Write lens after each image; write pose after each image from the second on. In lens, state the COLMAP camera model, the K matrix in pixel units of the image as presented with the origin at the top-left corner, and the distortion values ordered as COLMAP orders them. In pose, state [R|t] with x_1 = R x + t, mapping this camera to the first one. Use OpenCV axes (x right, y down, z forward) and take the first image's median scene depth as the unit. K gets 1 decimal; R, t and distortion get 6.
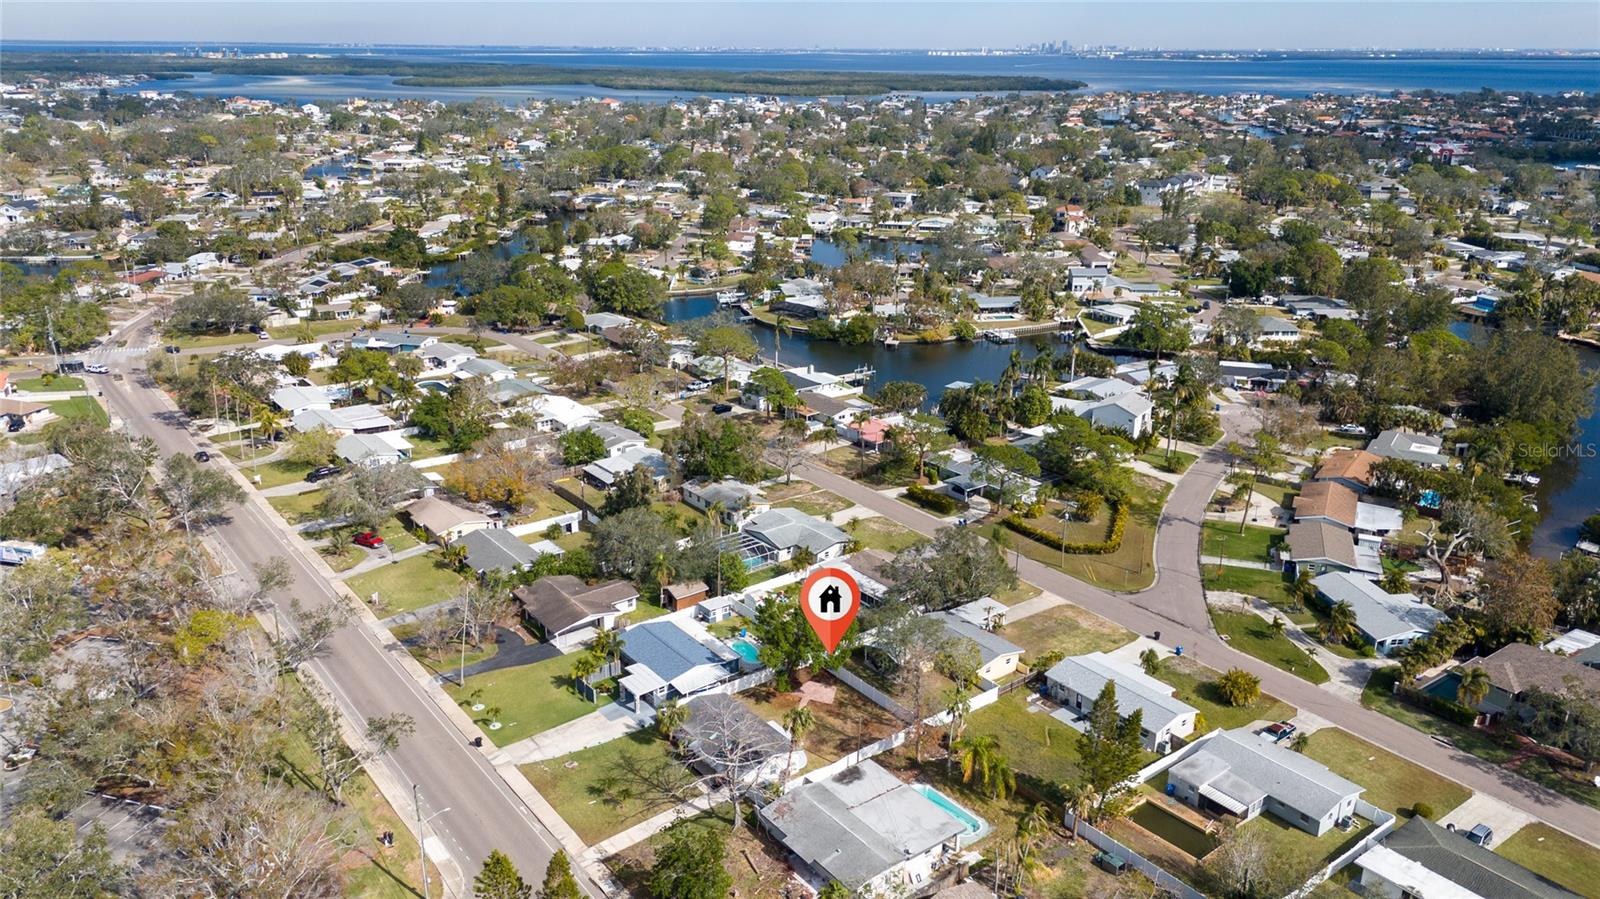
lens RADIAL K [[1151.8, 0, 800.0], [0, 1151.8, 449.5], [0, 0, 1]] dist [0.044876, -0.052148]
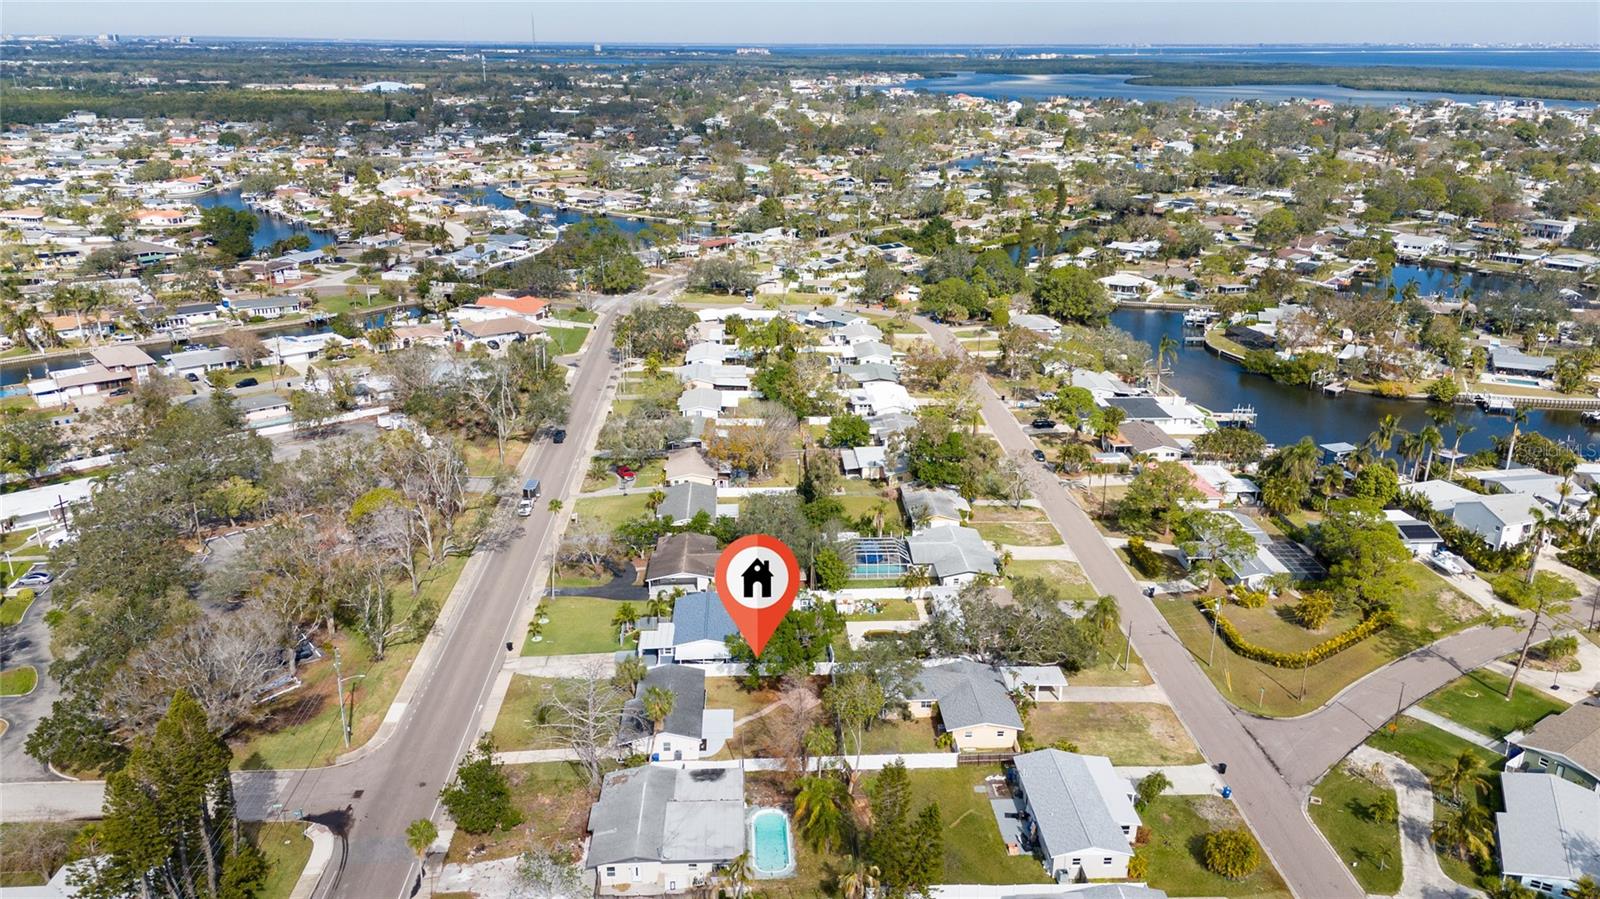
lens RADIAL K [[1151.8, 0, 800.0], [0, 1151.8, 449.5], [0, 0, 1]] dist [0.044876, -0.052148]
pose [[0.816366, 0.184247, -0.547357, 0.294671], [-0.183919, 0.981344, 0.056023, -0.031132], [0.547468, 0.054934, 0.835022, 0.093883]]
